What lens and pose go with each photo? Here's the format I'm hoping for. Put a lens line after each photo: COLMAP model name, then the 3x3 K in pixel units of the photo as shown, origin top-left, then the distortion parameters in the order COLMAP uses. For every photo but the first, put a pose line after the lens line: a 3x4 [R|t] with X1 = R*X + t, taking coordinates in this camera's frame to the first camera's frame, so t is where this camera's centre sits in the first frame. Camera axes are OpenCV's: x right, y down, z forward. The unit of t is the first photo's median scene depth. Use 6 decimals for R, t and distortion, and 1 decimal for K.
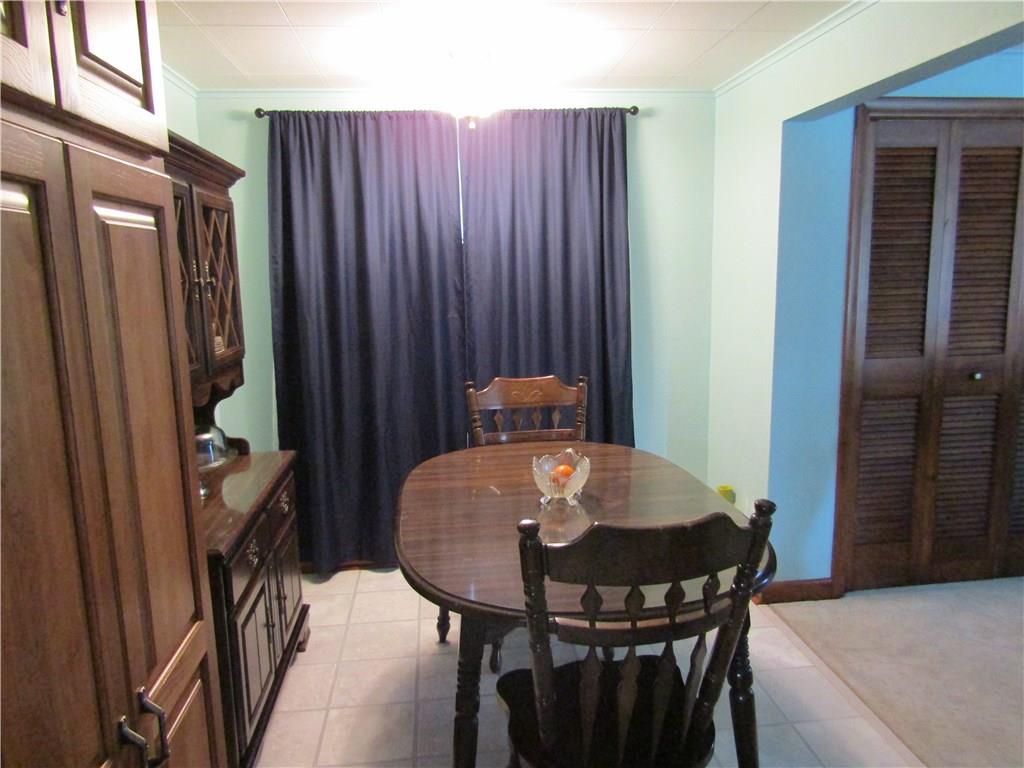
lens RADIAL K [[732.0, 0, 512.0], [0, 732.0, 384.0], [0, 0, 1]] dist [-0.003992, -0.001824]
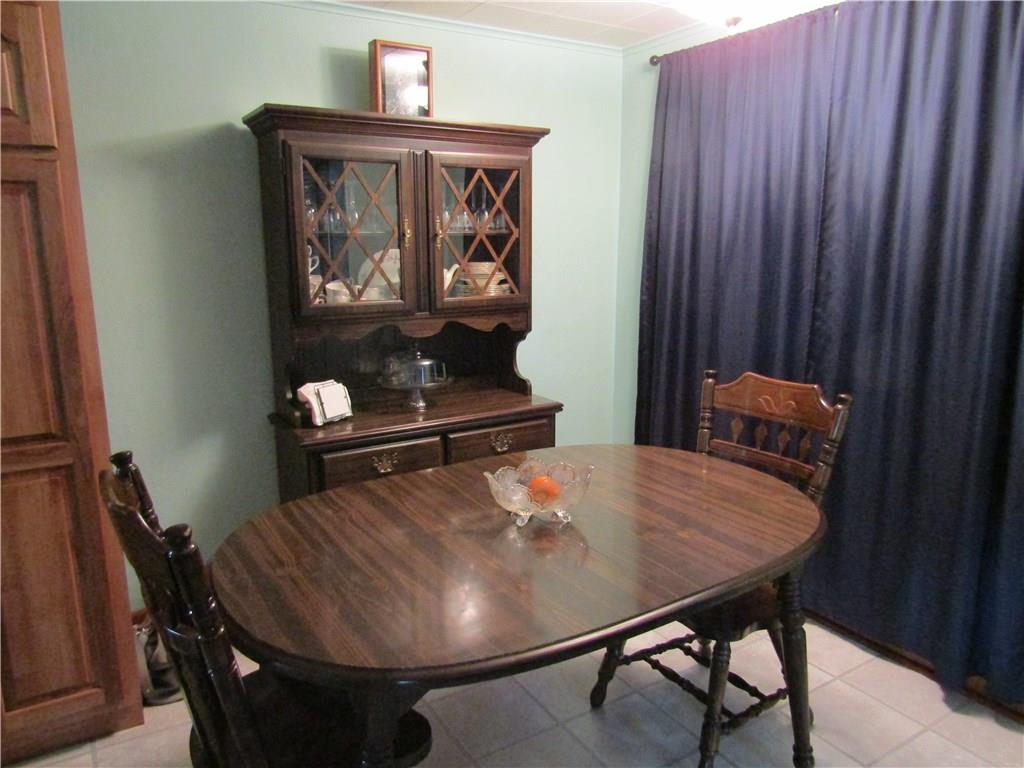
lens RADIAL K [[732.0, 0, 512.0], [0, 732.0, 384.0], [0, 0, 1]] dist [-0.003992, -0.001824]
pose [[0.428230, 0.197108, -0.881912, 0.535710], [-0.150328, 0.977862, 0.145558, -0.068655], [0.891078, 0.070244, 0.448380, 0.449648]]
